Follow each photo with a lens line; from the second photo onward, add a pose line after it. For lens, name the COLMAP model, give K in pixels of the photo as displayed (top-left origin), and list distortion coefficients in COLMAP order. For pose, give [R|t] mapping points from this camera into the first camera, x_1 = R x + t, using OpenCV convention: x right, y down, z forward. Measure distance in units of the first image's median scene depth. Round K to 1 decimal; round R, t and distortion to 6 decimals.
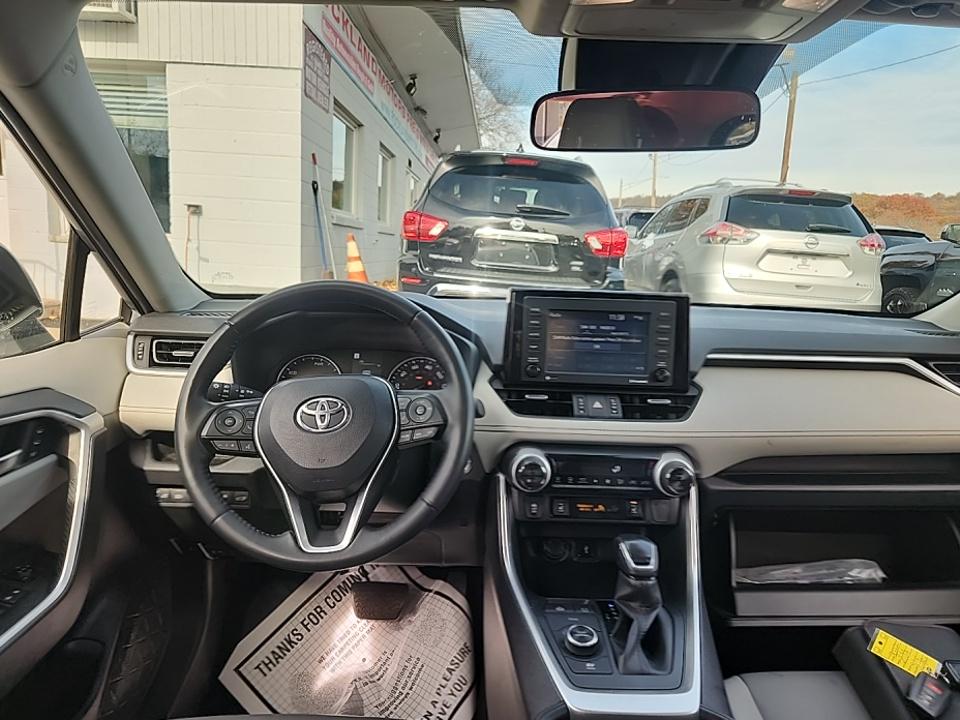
lens RADIAL K [[667.6, 0, 485.5], [0, 667.6, 354.6], [0, 0, 1]] dist [0.027747, -0.005072]
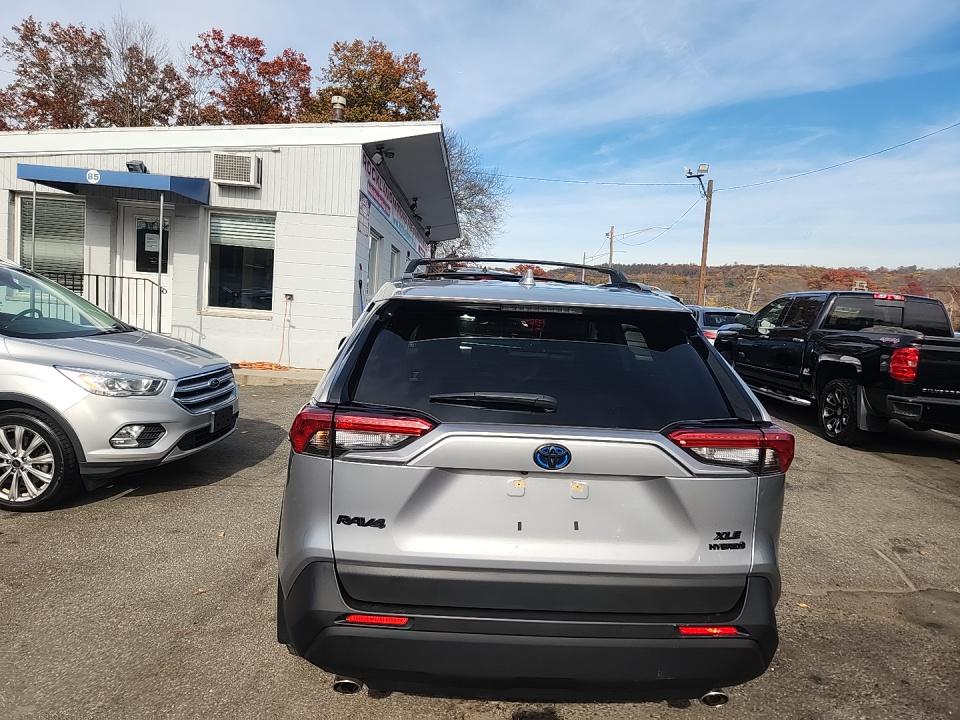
lens RADIAL K [[647.0, 0, 472.2], [0, 647.0, 363.4], [0, 0, 1]] dist [0.046591, -0.002698]
pose [[0.999769, 0.014220, 0.016122, -0.006662], [-0.012961, 0.997047, -0.075687, 0.061181], [-0.017151, 0.075461, 0.997001, -0.586613]]
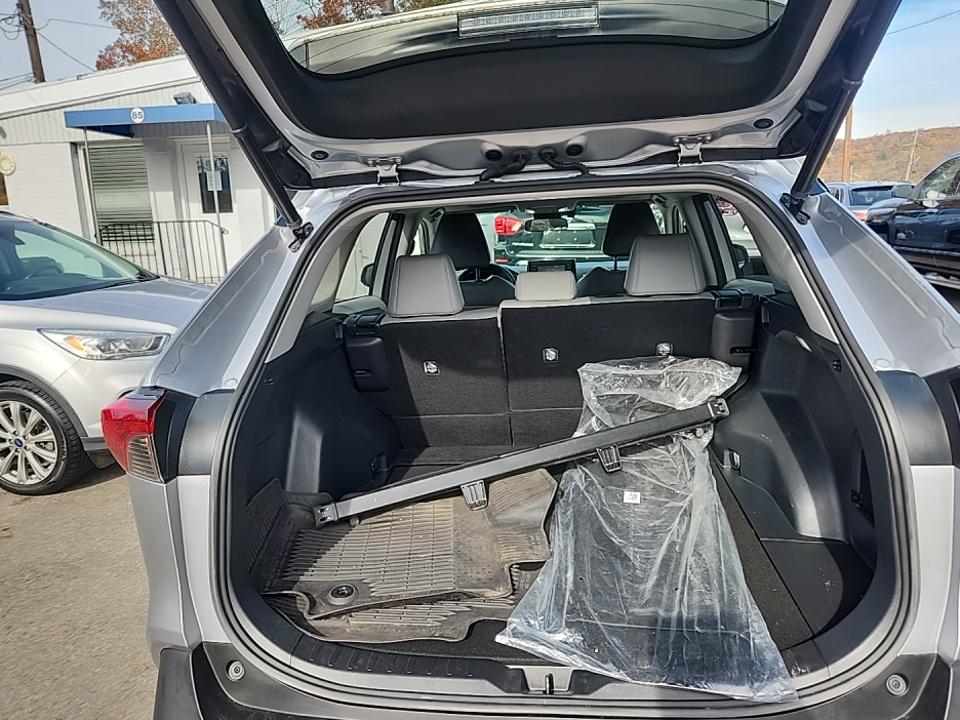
lens RADIAL K [[667.6, 0, 485.5], [0, 667.6, 354.6], [0, 0, 1]] dist [0.027747, -0.005072]
pose [[0.987499, -0.061643, -0.145073, 0.049247], [0.066571, 0.997350, 0.029358, 0.048859], [0.142878, -0.038649, 0.988985, -0.443803]]
